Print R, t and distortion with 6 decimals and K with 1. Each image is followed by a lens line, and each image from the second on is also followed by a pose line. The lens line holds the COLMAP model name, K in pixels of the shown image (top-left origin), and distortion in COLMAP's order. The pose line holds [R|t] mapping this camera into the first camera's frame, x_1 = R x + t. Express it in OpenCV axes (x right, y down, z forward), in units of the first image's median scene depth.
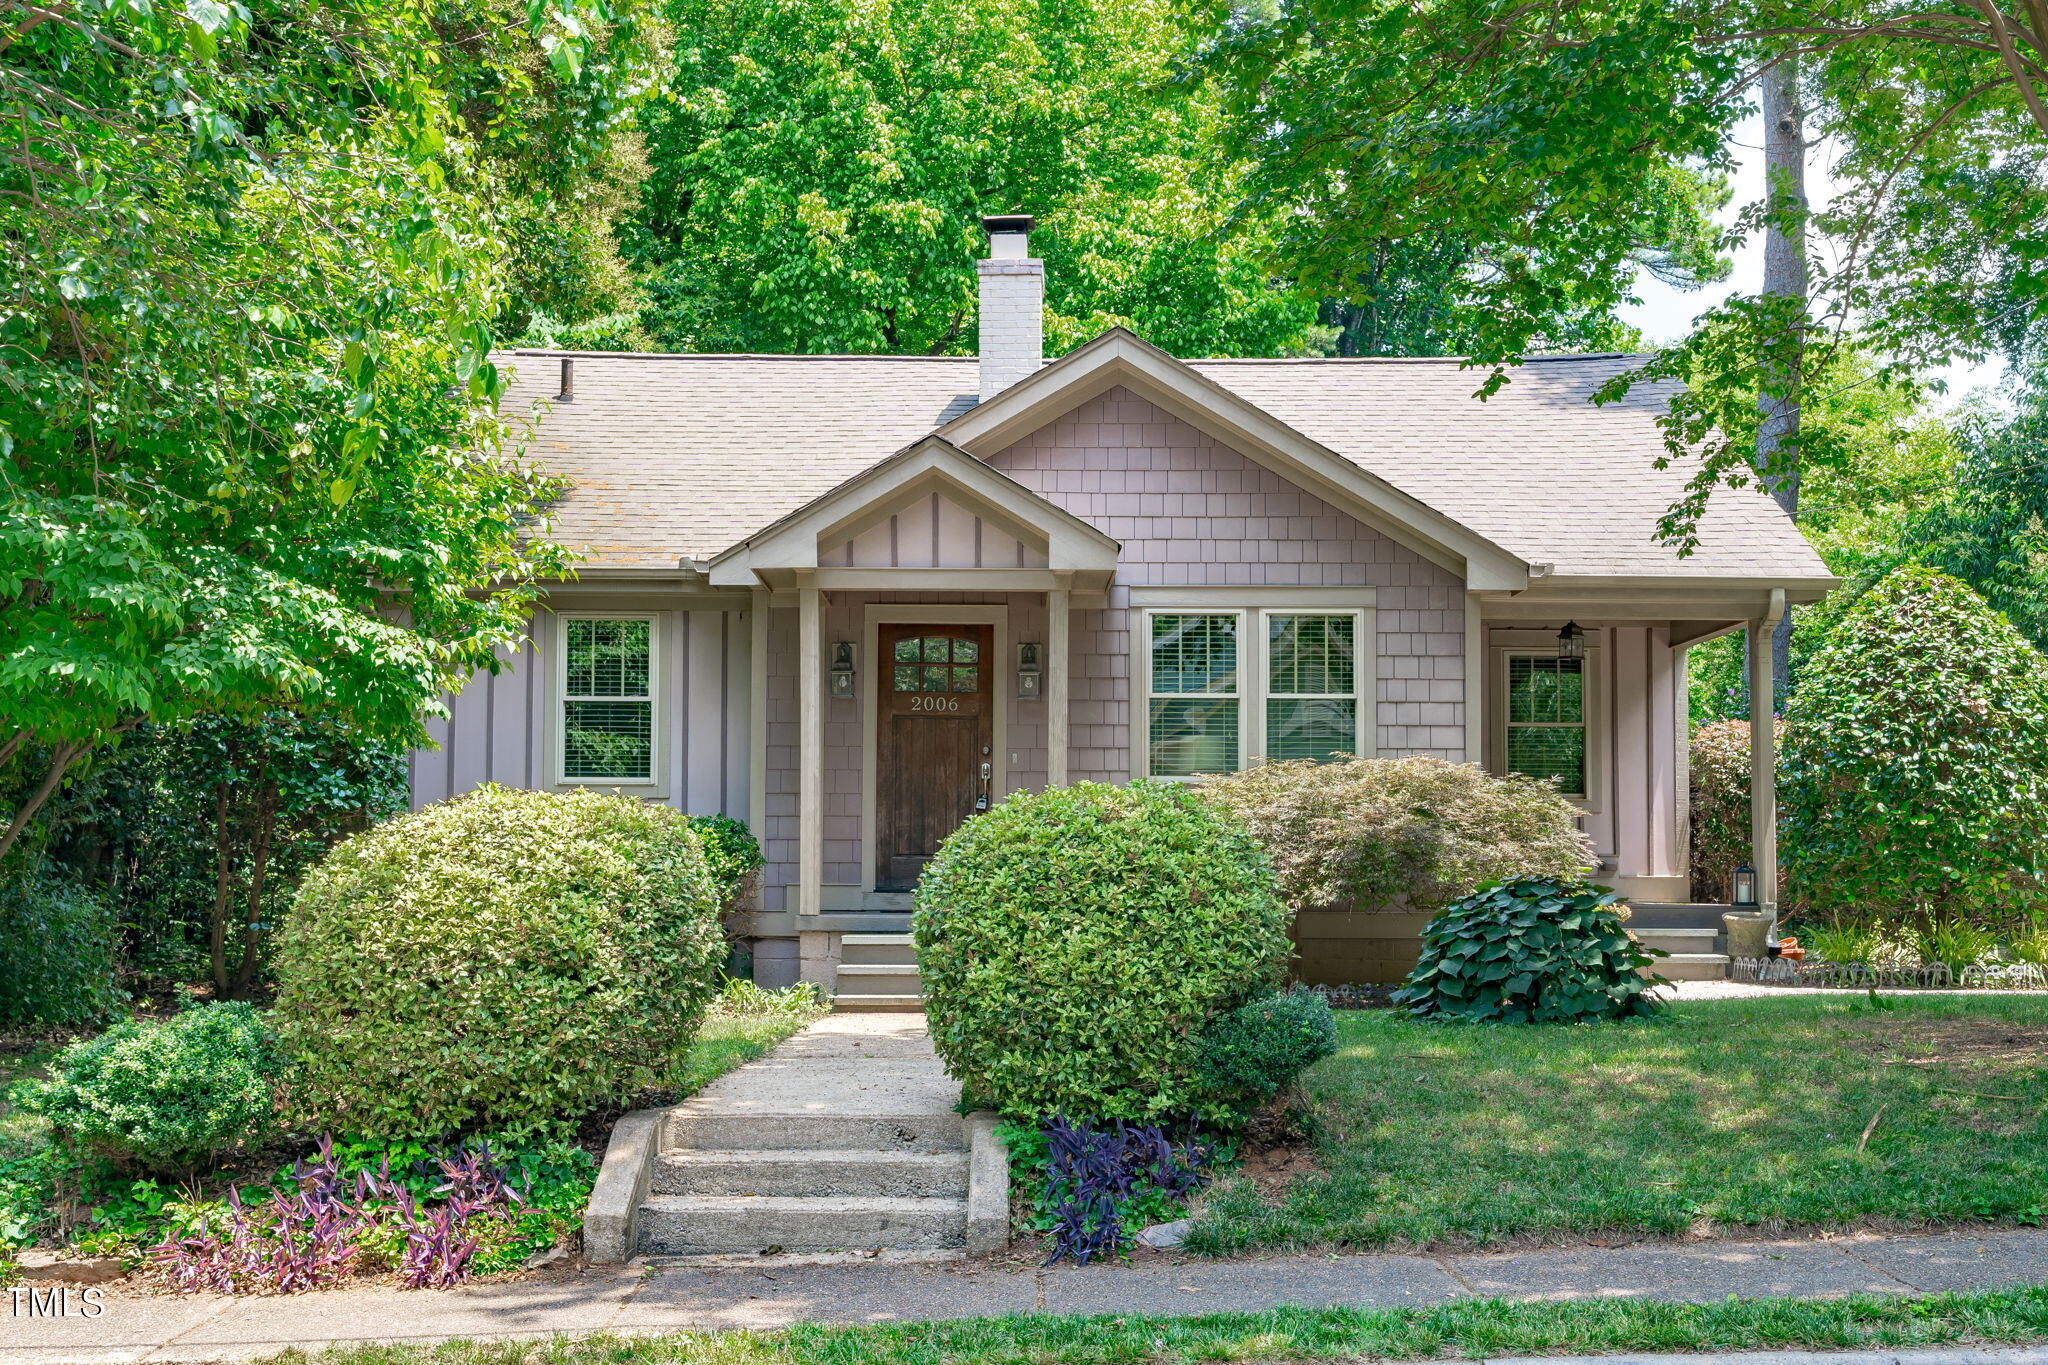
lens RADIAL K [[2344.2, 0, 966.0], [0, 2344.2, 726.8], [0, 0, 1]] dist [0.017899, 0.000000]
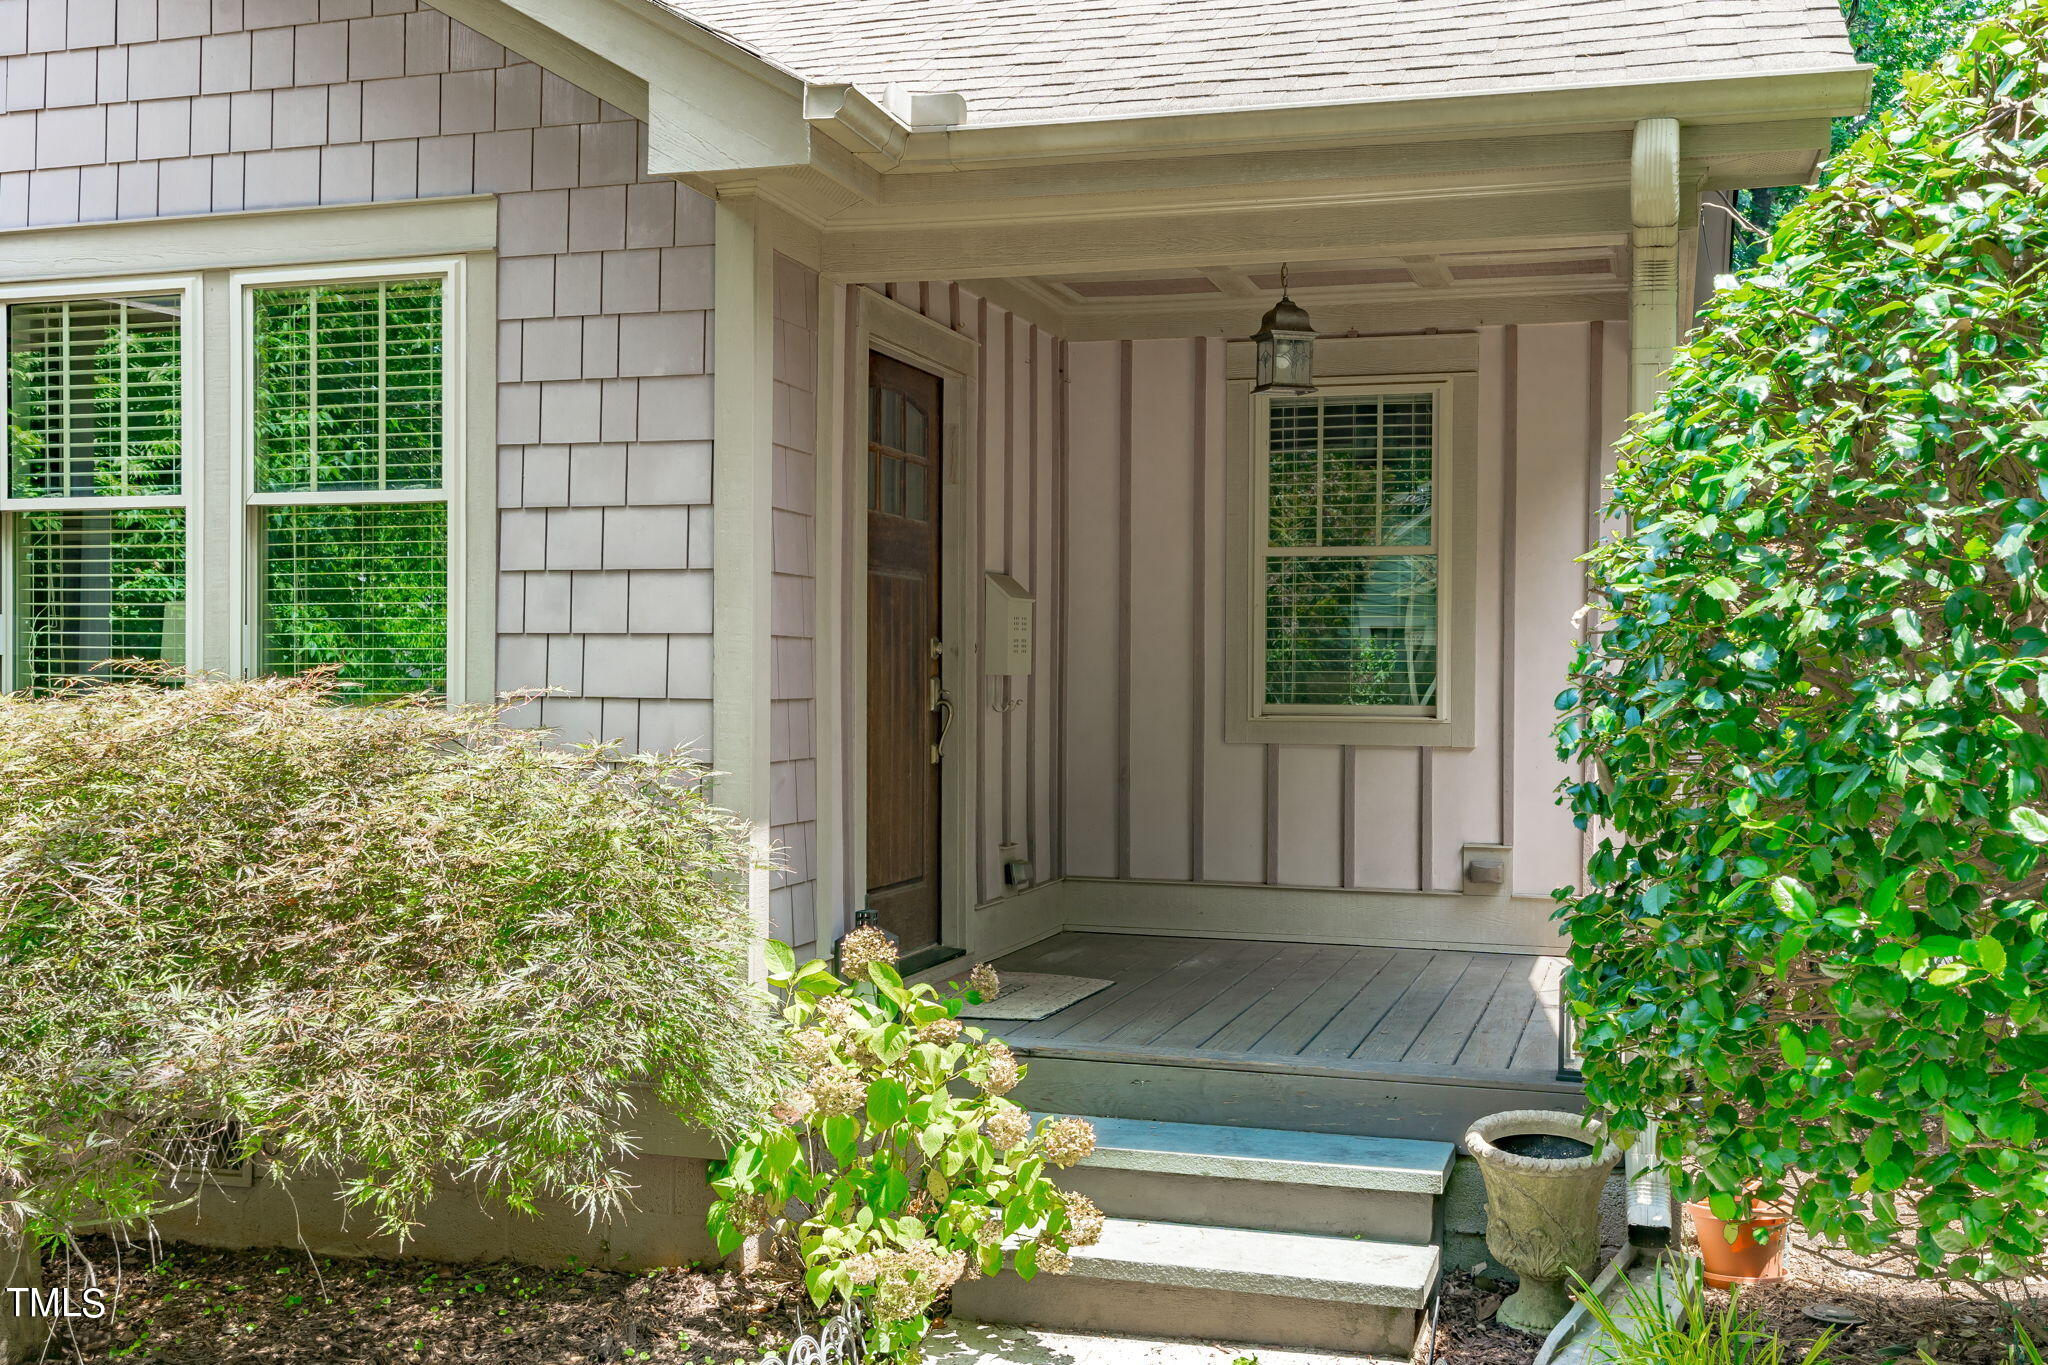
lens RADIAL K [[1944.7, 0, 1037.4], [0, 1944.7, 697.6], [0, 0, 1]] dist [0.007627, 0.000000]
pose [[0.958779, 0.005220, -0.284104, 0.346072], [0.016328, 0.997167, 0.073426, -0.002201], [0.283682, -0.075039, 0.955978, 0.731066]]
